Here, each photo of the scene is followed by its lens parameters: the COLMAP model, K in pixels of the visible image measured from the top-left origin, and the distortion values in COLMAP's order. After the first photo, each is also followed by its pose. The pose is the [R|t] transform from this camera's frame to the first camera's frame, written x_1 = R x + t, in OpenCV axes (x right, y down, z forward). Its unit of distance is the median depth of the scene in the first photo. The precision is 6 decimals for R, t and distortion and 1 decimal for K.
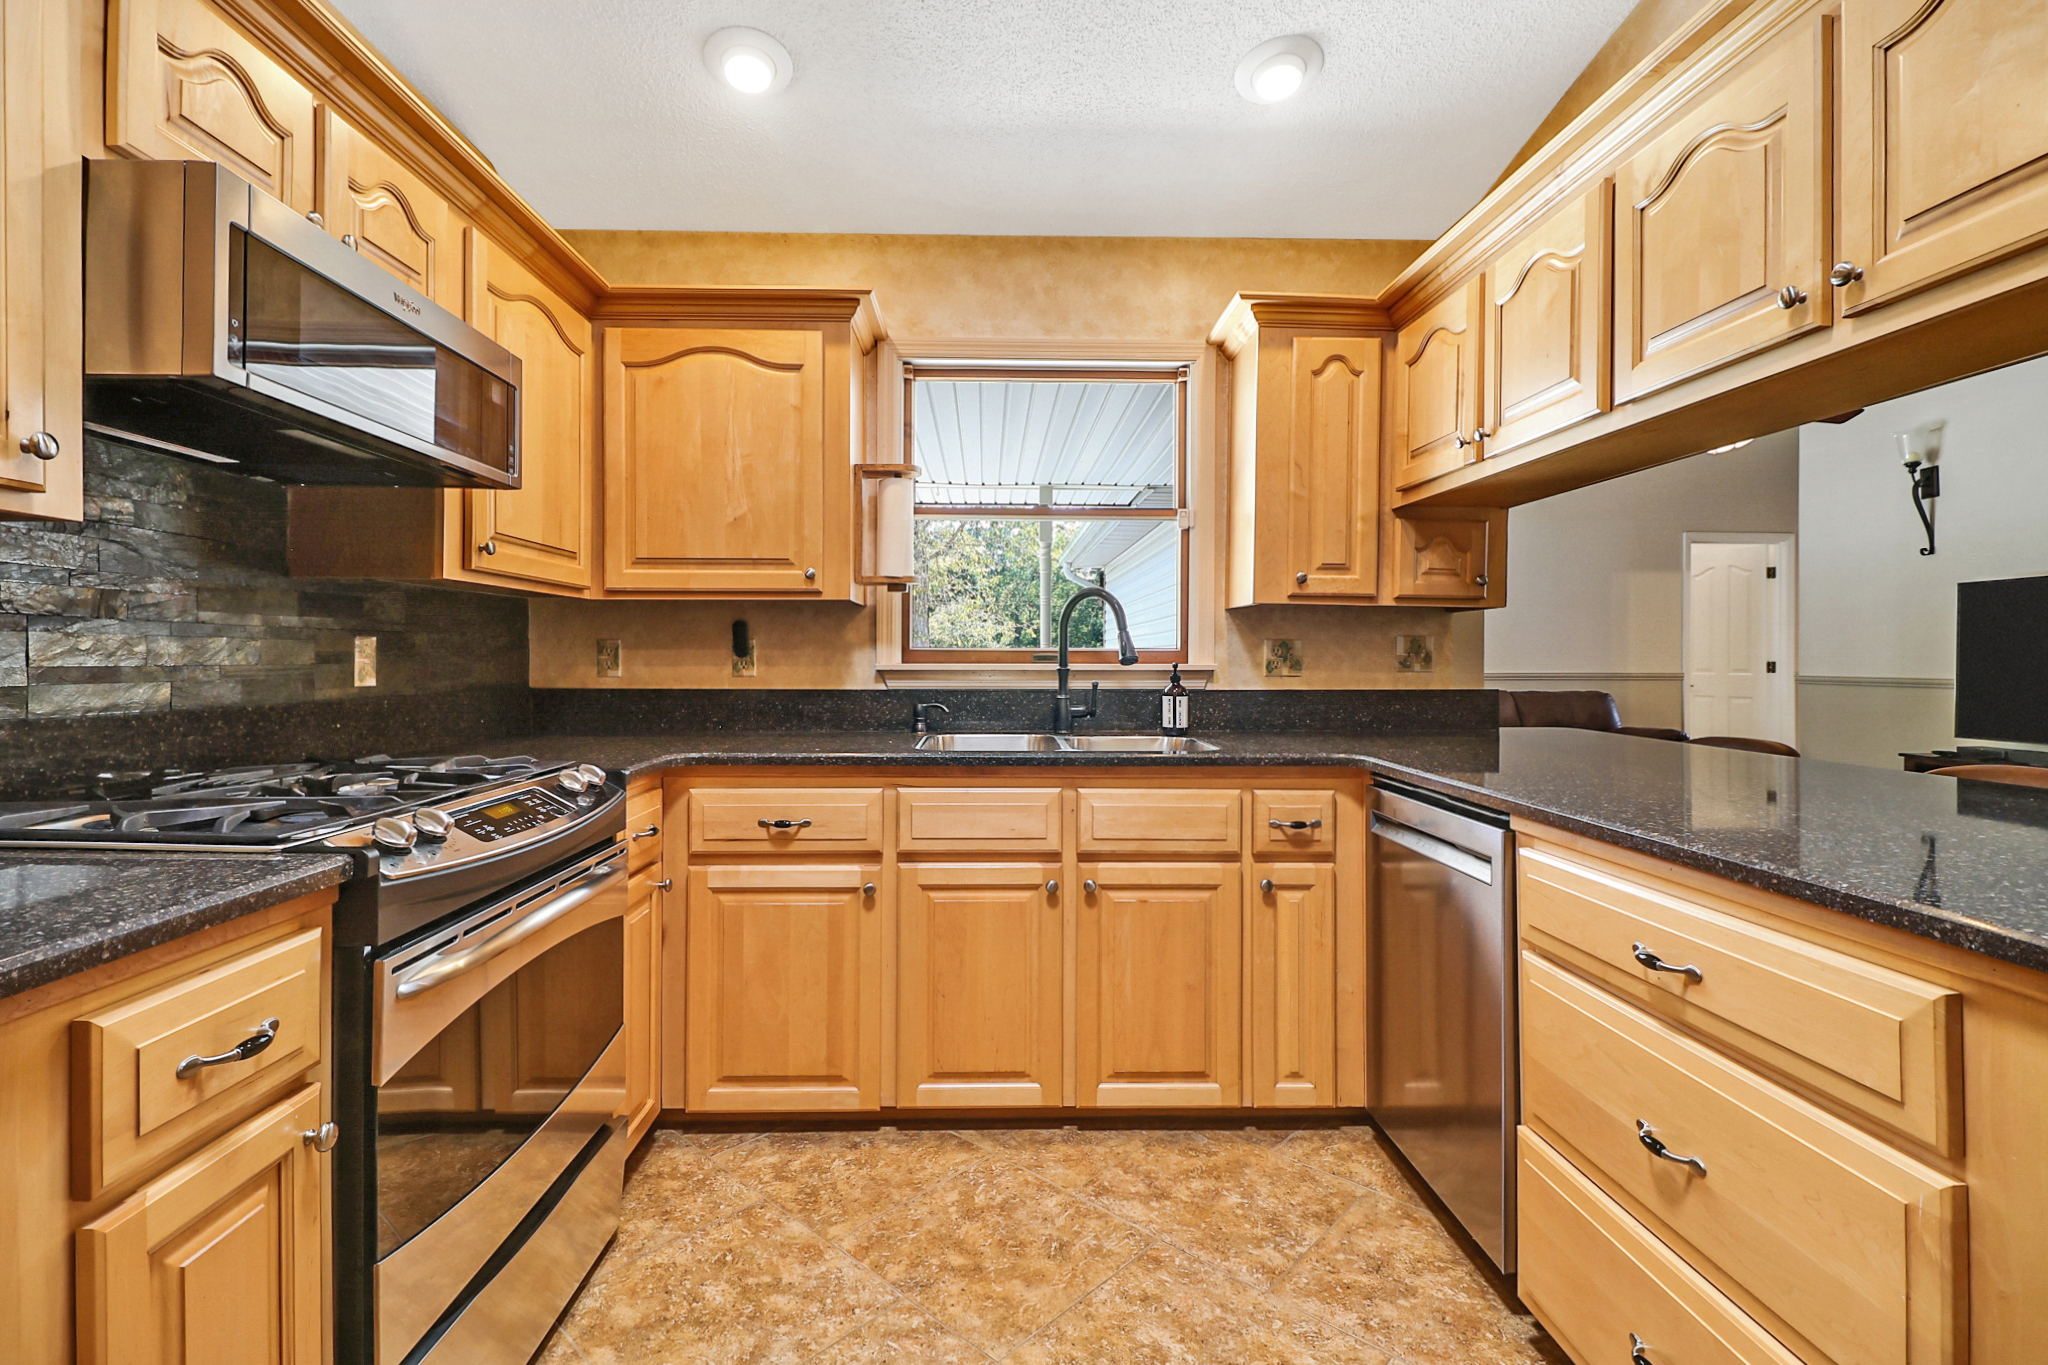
lens RADIAL K [[938.7, 0, 1013.7], [0, 938.7, 667.9], [0, 0, 1]] dist [-0.003785, -0.009864]
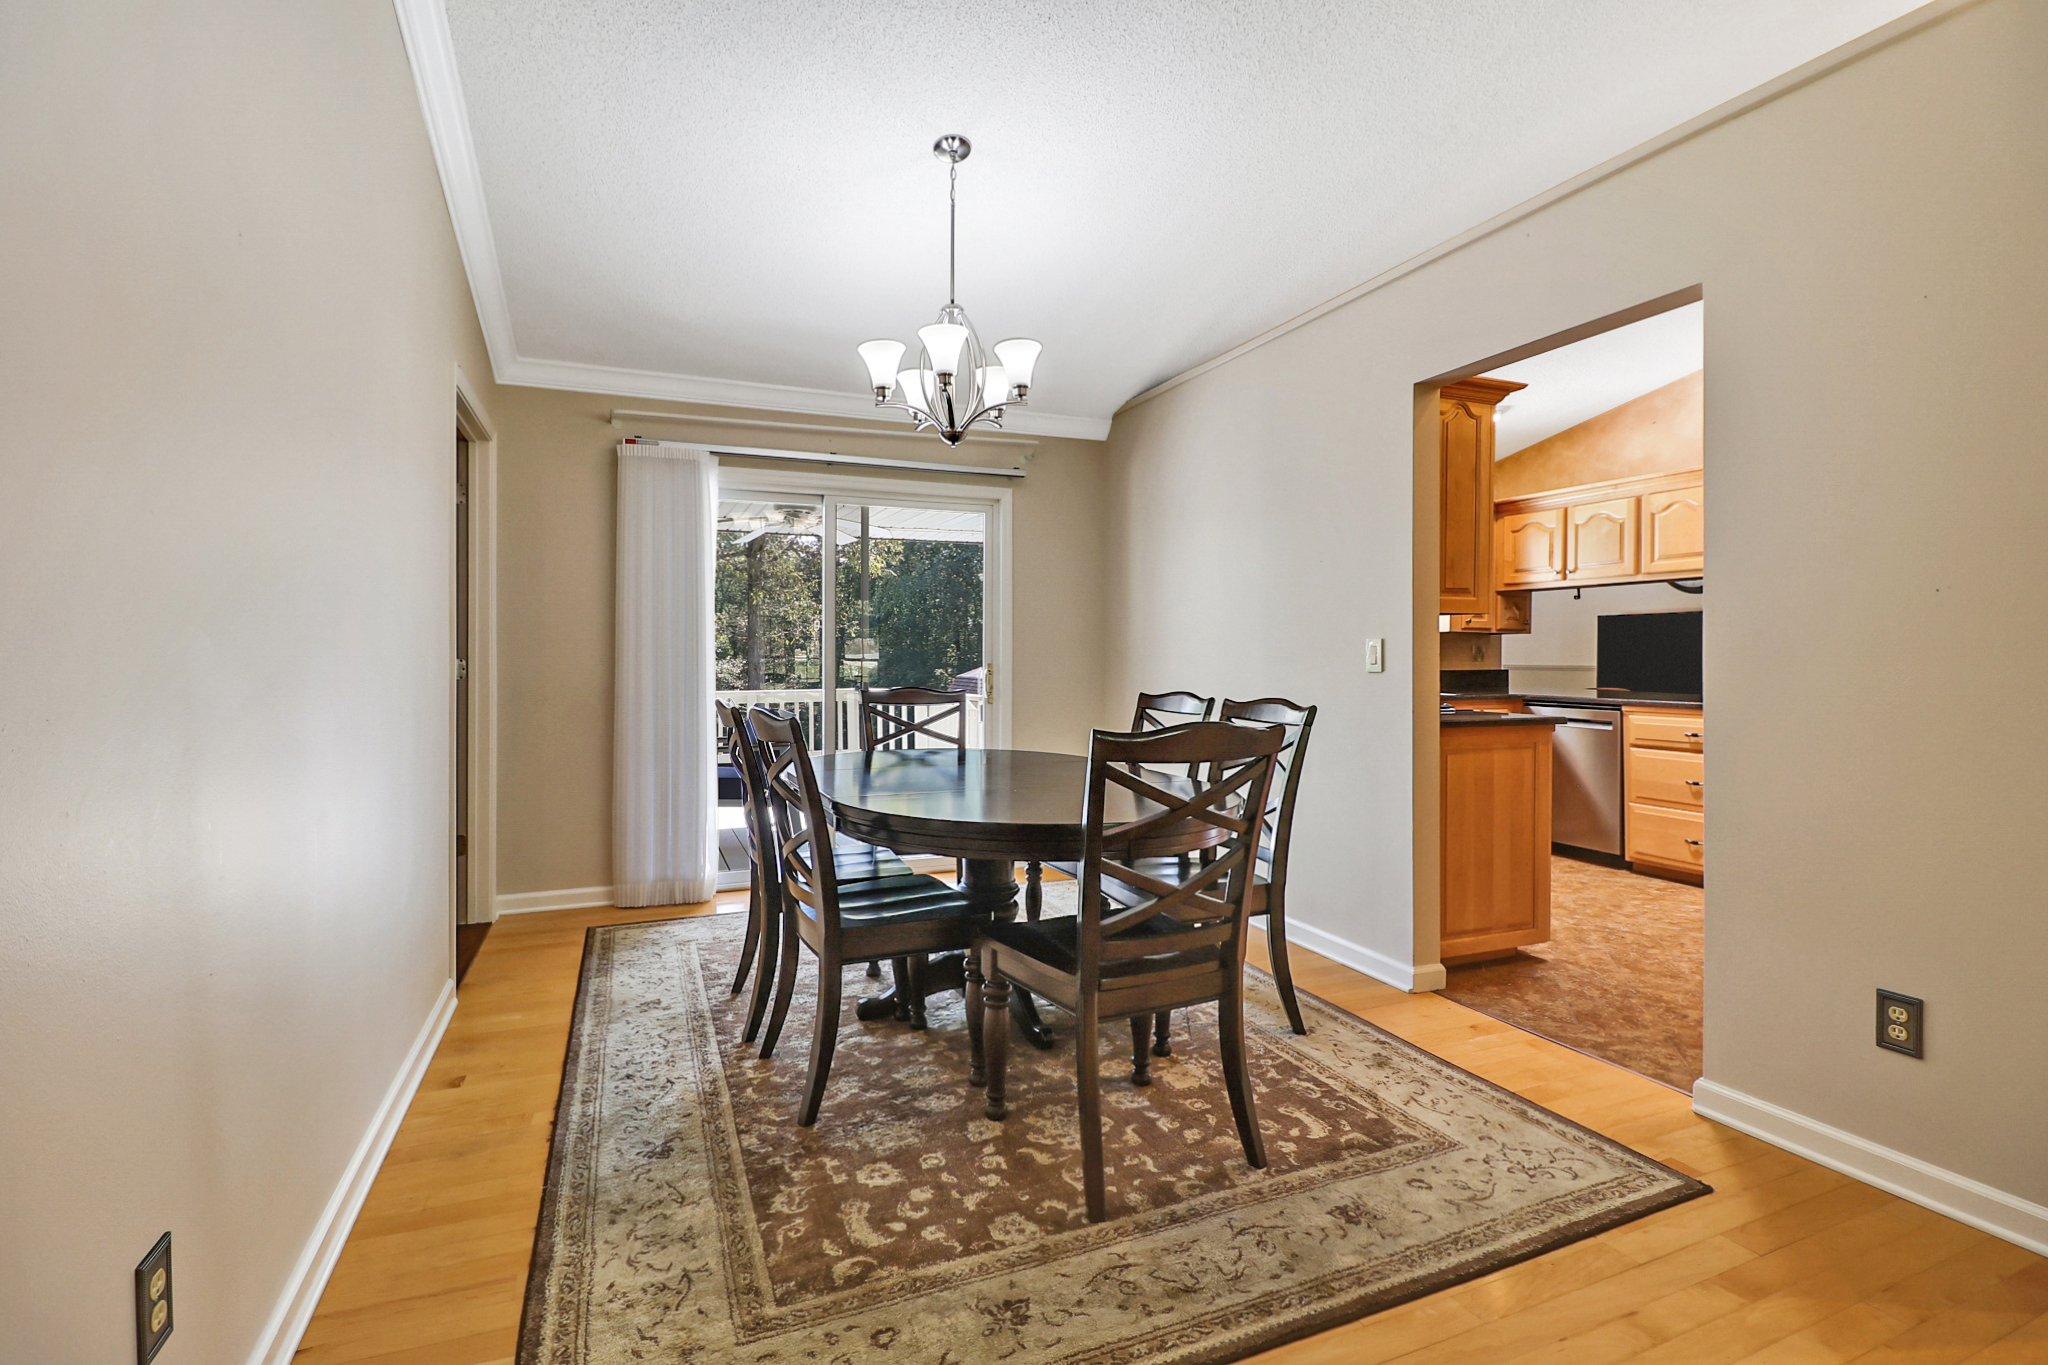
lens RADIAL K [[938.7, 0, 1005.3], [0, 938.7, 669.6], [0, 0, 1]] dist [-0.003785, -0.009864]
pose [[0.937644, -0.006477, 0.347536, -1.556387], [0.005030, 0.999975, 0.005064, 0.005790], [-0.347560, -0.003000, 0.937653, -0.752837]]
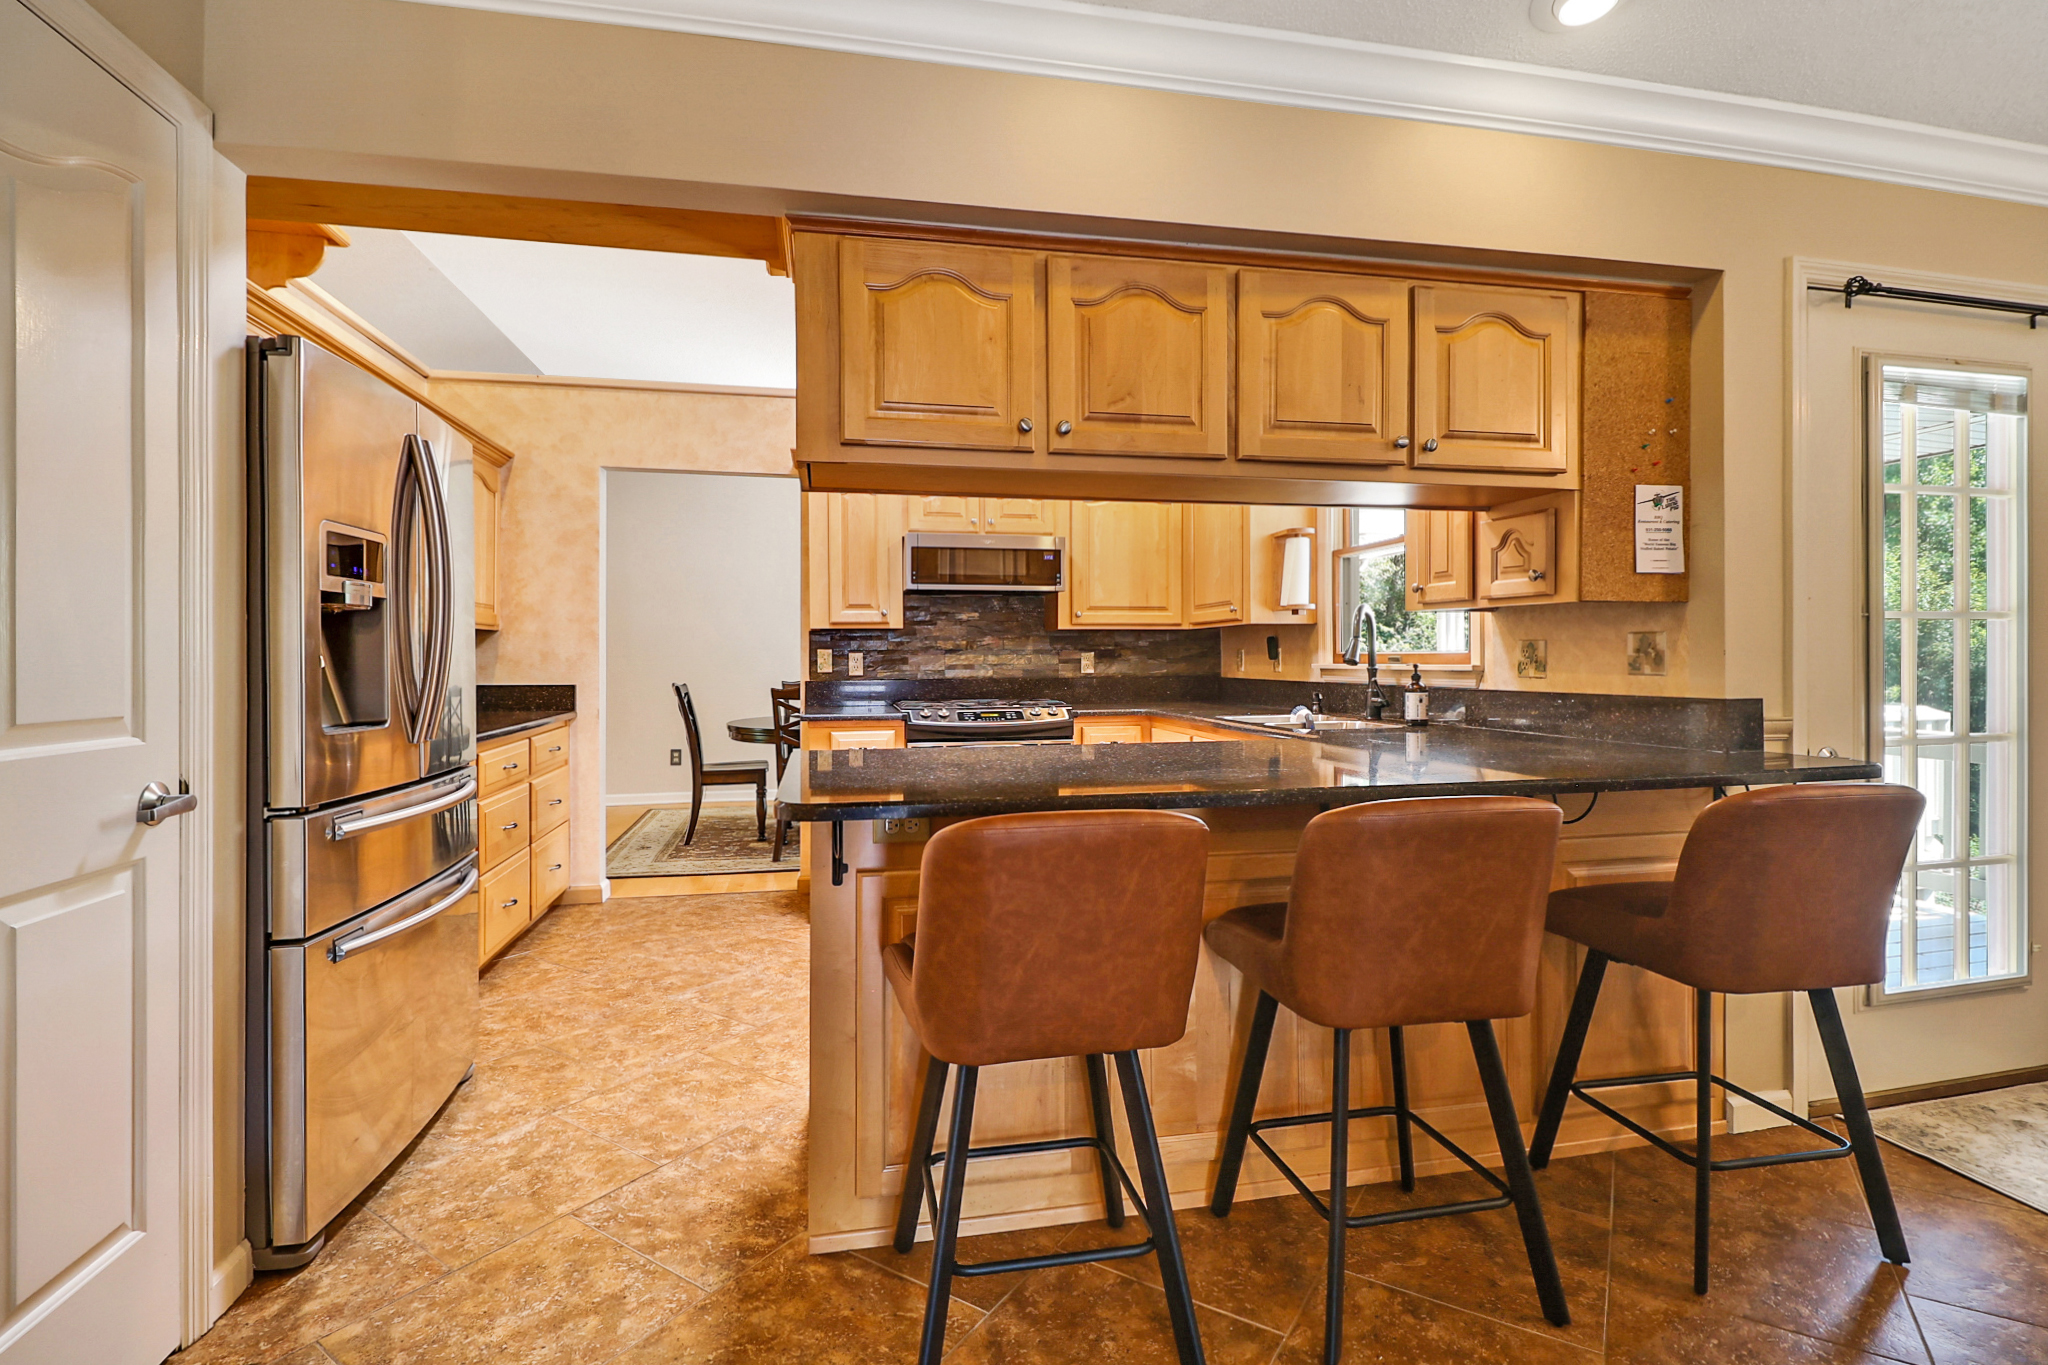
lens RADIAL K [[938.7, 0, 1020.5], [0, 938.7, 666.1], [0, 0, 1]] dist [-0.003785, -0.009864]
pose [[0.176249, 0.005962, -0.984328, 1.330771], [-0.003102, 0.999980, 0.005501, -0.007573], [0.984341, 0.002084, 0.176264, 0.334227]]
